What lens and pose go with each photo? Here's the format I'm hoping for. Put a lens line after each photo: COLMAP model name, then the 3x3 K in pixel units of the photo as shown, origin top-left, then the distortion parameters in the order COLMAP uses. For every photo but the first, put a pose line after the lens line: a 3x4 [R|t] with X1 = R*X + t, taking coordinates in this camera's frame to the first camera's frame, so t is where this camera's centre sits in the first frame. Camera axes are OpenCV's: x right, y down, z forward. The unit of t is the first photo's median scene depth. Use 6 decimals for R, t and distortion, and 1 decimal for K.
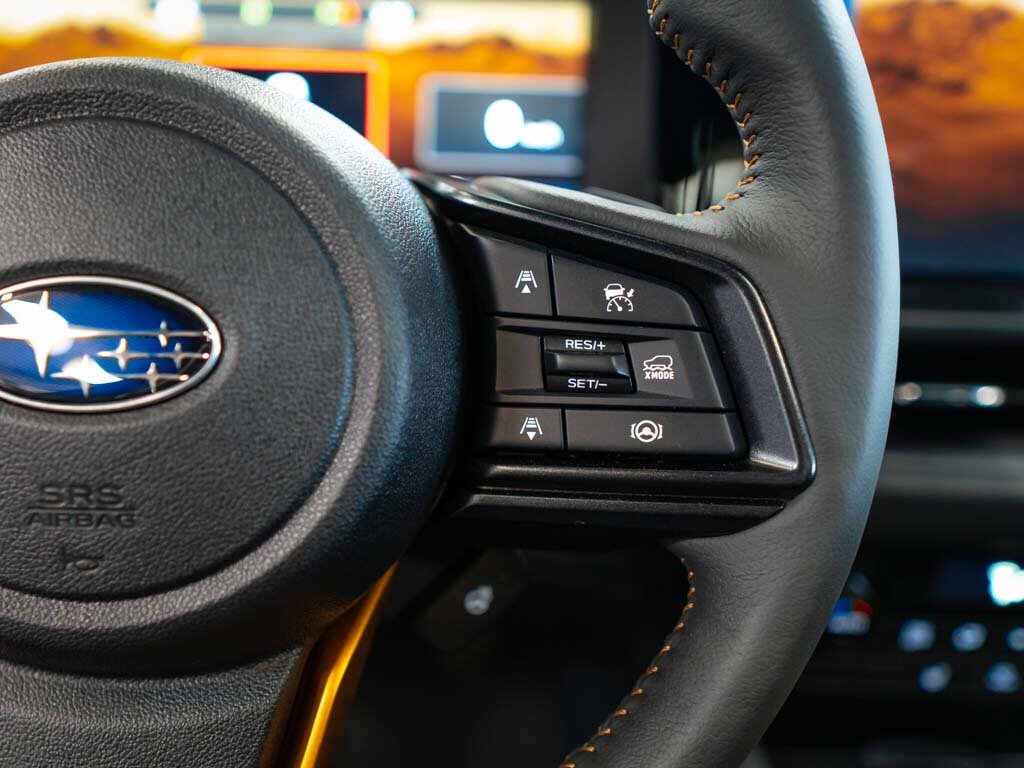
lens RADIAL K [[747.1, 0, 459.0], [0, 747.1, 381.6], [0, 0, 1]] dist [-0.006579, -0.003312]
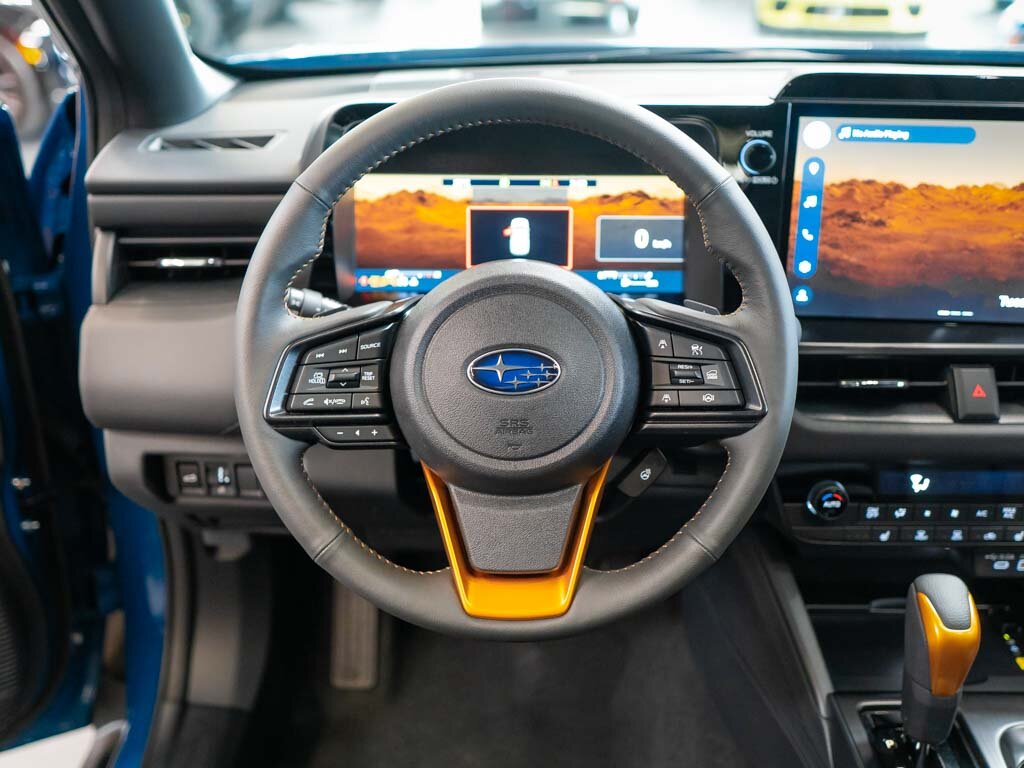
lens RADIAL K [[949.2, 0, 514.8], [0, 949.2, 358.0], [0, 0, 1]] dist [-0.015466, 0.006175]
pose [[0.998588, -0.026531, -0.046024, -0.293211], [0.024481, 0.998707, -0.044544, 0.057083], [0.047146, 0.043355, 0.997947, -2.494756]]
